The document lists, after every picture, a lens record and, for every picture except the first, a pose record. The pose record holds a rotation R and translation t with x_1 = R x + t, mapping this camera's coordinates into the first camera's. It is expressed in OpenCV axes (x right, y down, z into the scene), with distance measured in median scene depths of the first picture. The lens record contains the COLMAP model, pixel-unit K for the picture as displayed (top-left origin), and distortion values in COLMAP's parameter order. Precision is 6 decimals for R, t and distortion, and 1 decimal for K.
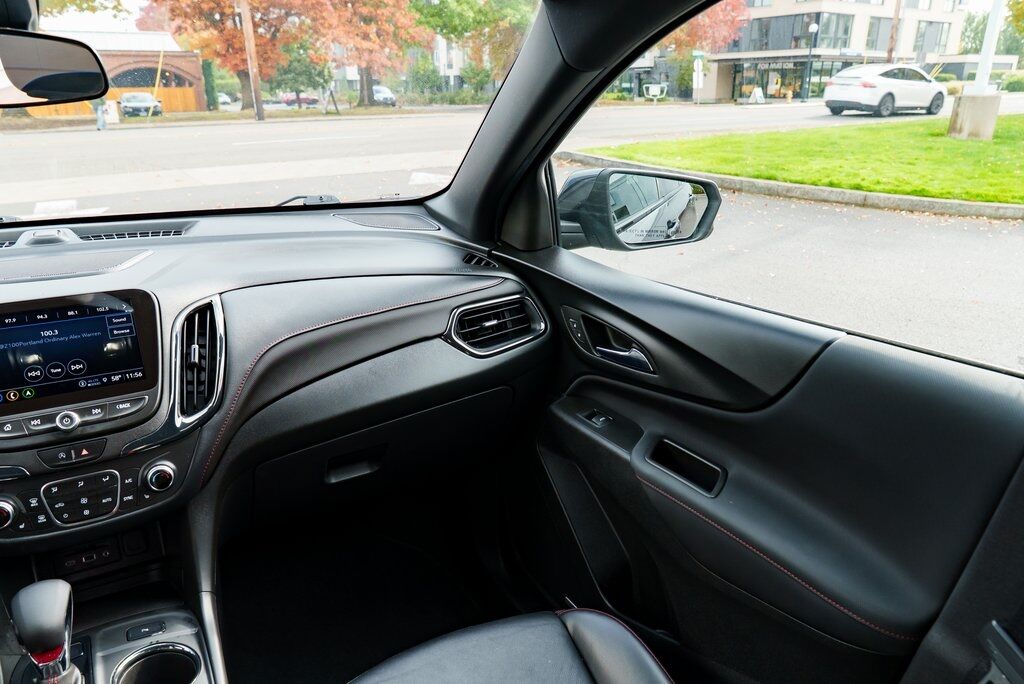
lens RADIAL K [[695.9, 0, 507.6], [0, 695.9, 347.9], [0, 0, 1]] dist [-0.024410, 0.012279]
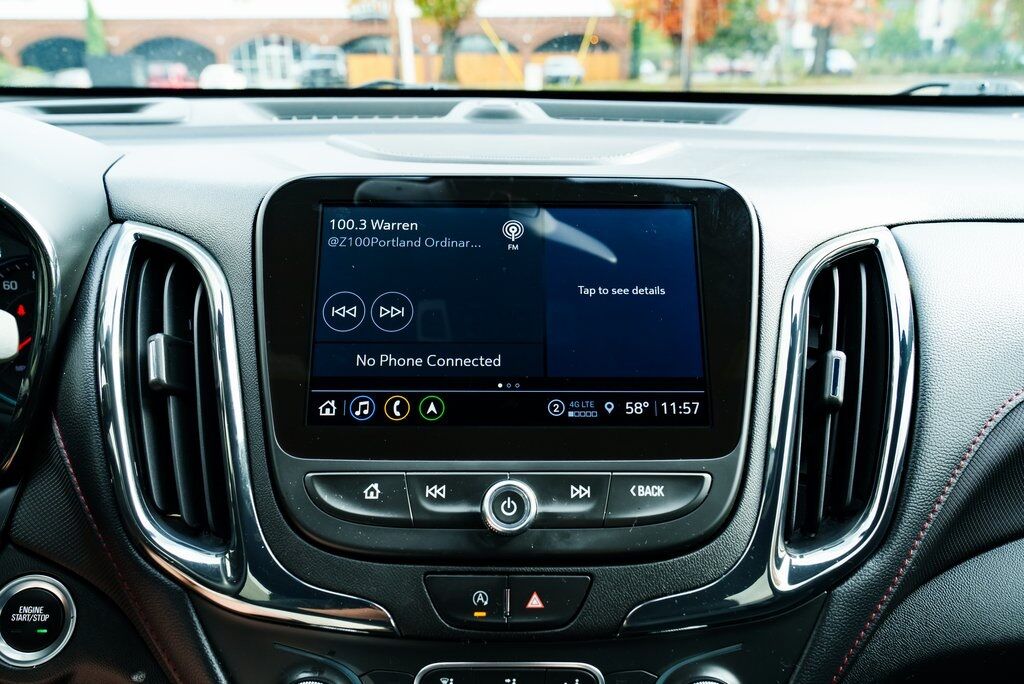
lens RADIAL K [[824.9, 0, 511.2], [0, 824.9, 350.2], [0, 0, 1]] dist [0.000236, 0.005987]
pose [[0.867252, 0.162963, -0.470444, -0.391513], [-0.171585, 0.984856, 0.024845, 0.013013], [0.467368, 0.059174, 0.882080, 0.539095]]
